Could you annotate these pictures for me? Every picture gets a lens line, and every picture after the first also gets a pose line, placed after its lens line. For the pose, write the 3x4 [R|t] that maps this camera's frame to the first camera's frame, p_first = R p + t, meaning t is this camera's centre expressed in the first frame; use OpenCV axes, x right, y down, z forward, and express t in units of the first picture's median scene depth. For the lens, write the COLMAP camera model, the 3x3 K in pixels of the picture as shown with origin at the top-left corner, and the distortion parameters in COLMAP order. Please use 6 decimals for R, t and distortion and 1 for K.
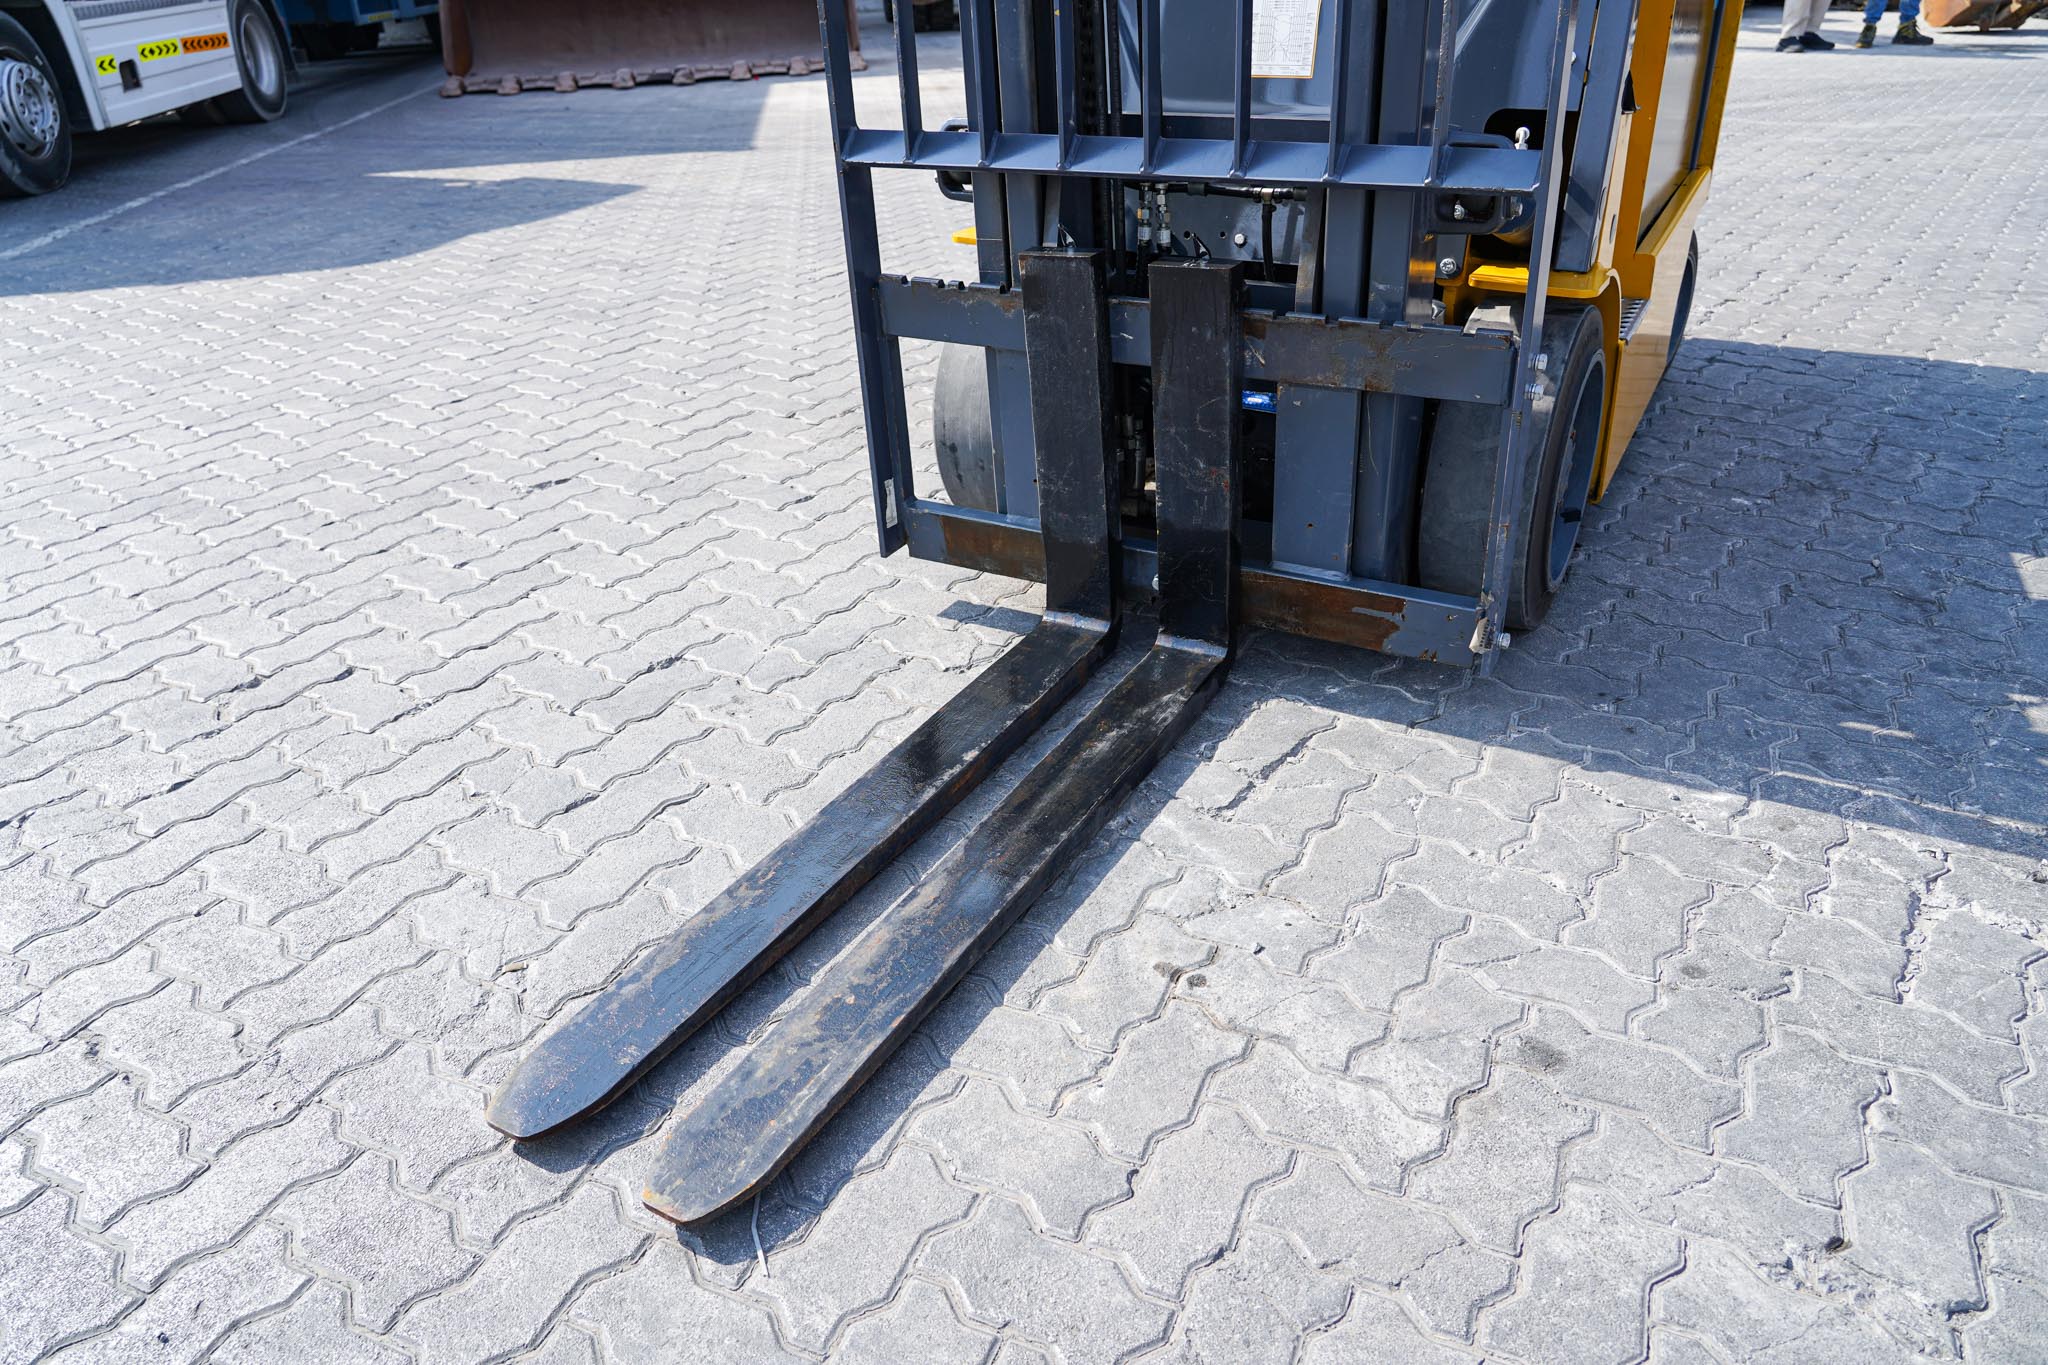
lens RADIAL K [[1382.5, 0, 1020.8], [0, 1382.5, 668.5], [0, 0, 1]] dist [-0.028414, 0.010278]
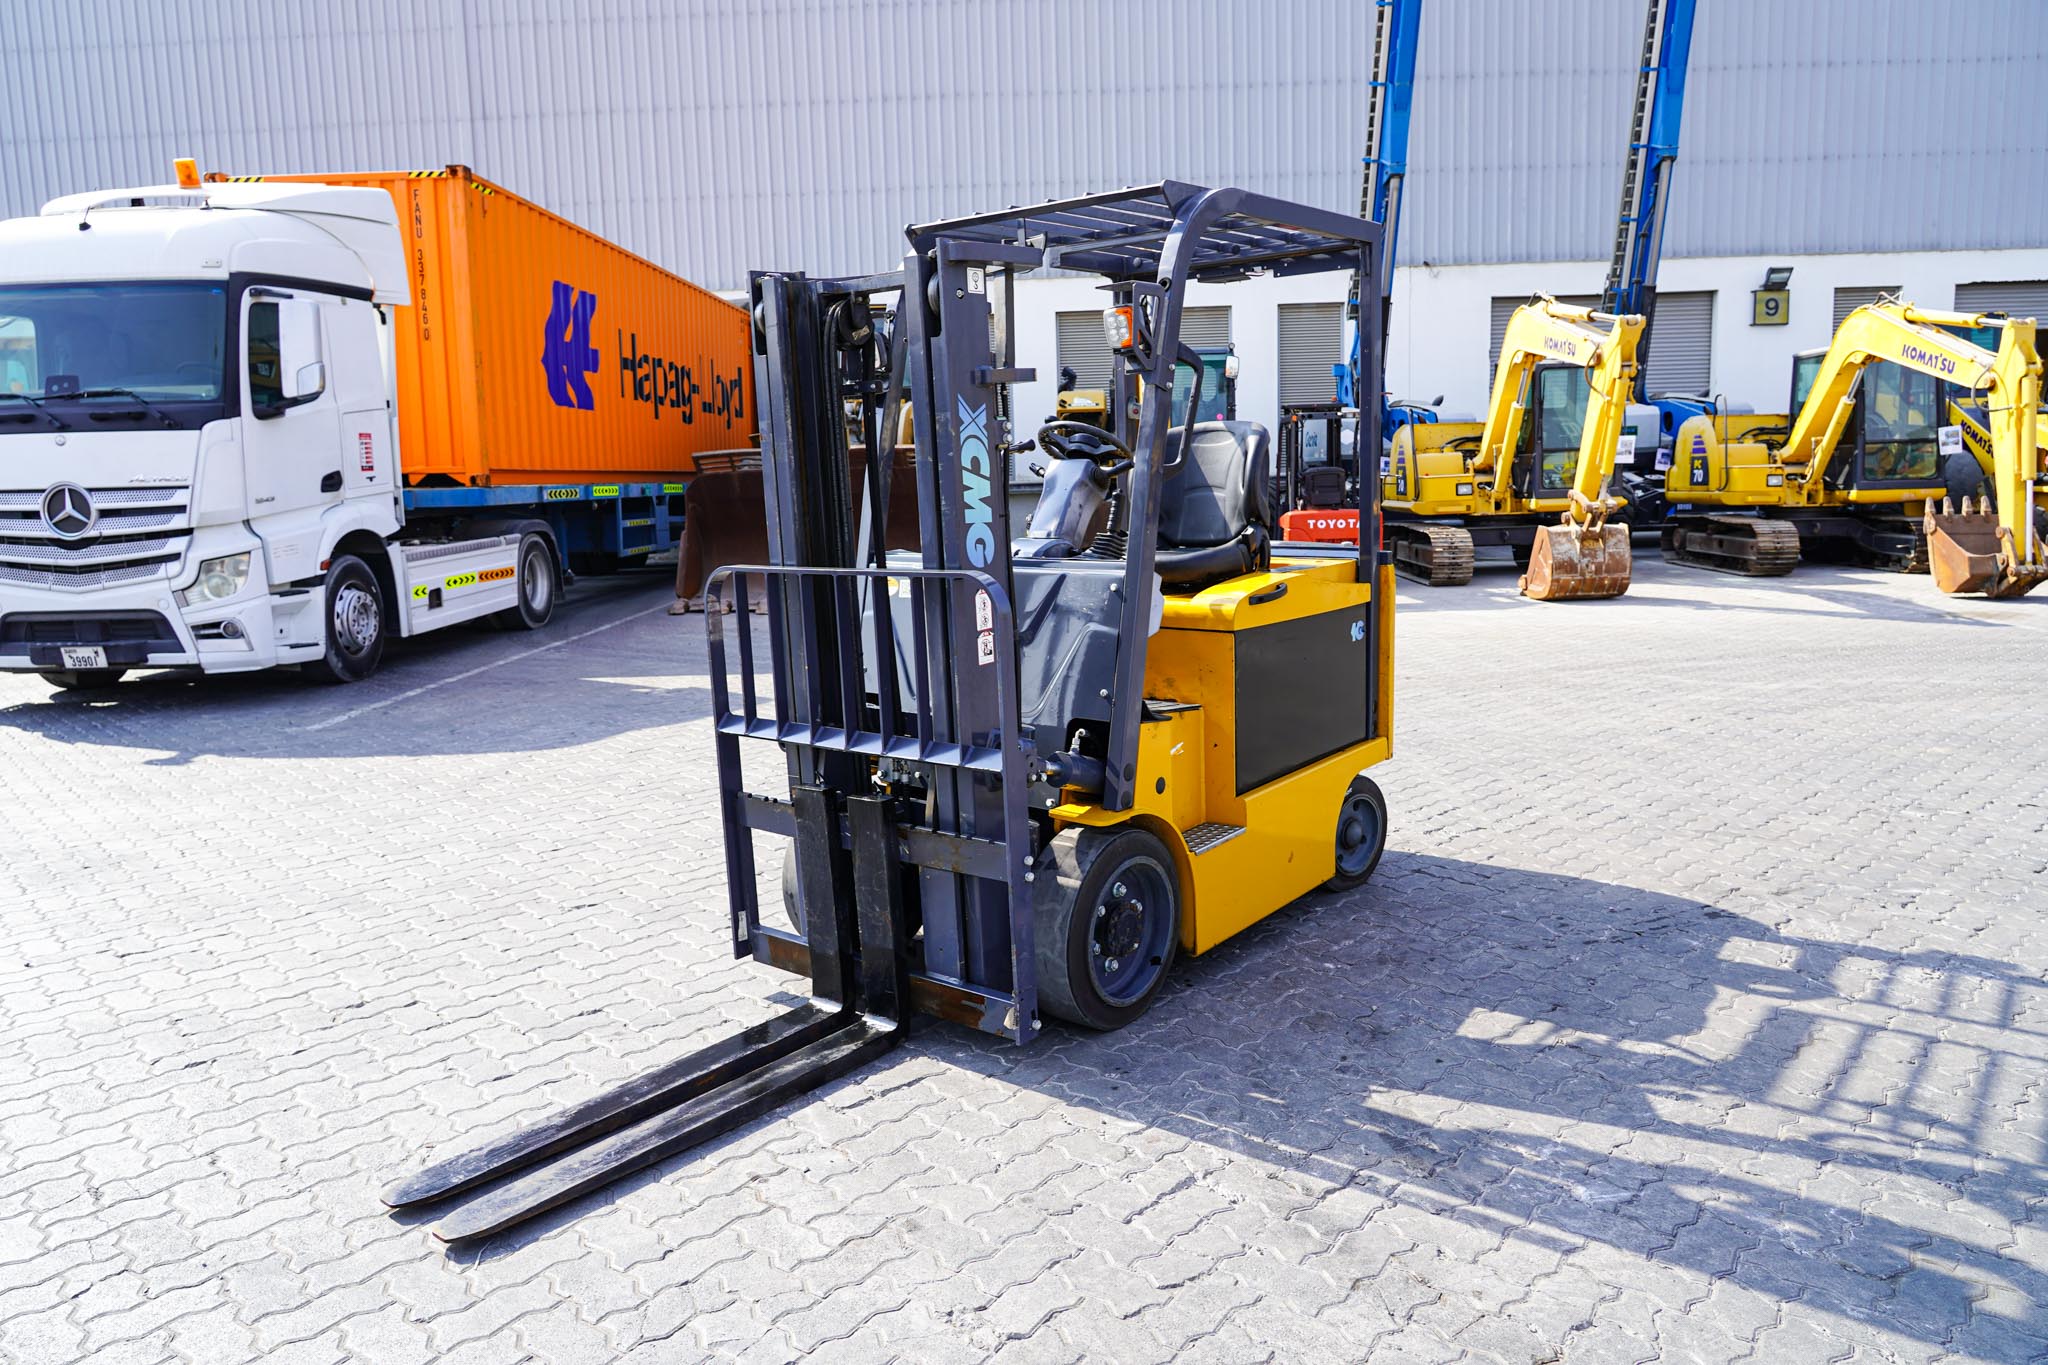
lens RADIAL K [[1384.4, 0, 1023.5], [0, 1384.4, 672.3], [0, 0, 1]] dist [-0.038281, 0.023349]
pose [[0.987079, 0.035679, -0.156211, 0.411274], [-0.085998, 0.940549, -0.328590, 0.091553], [0.135200, 0.337778, 0.931465, -0.496723]]
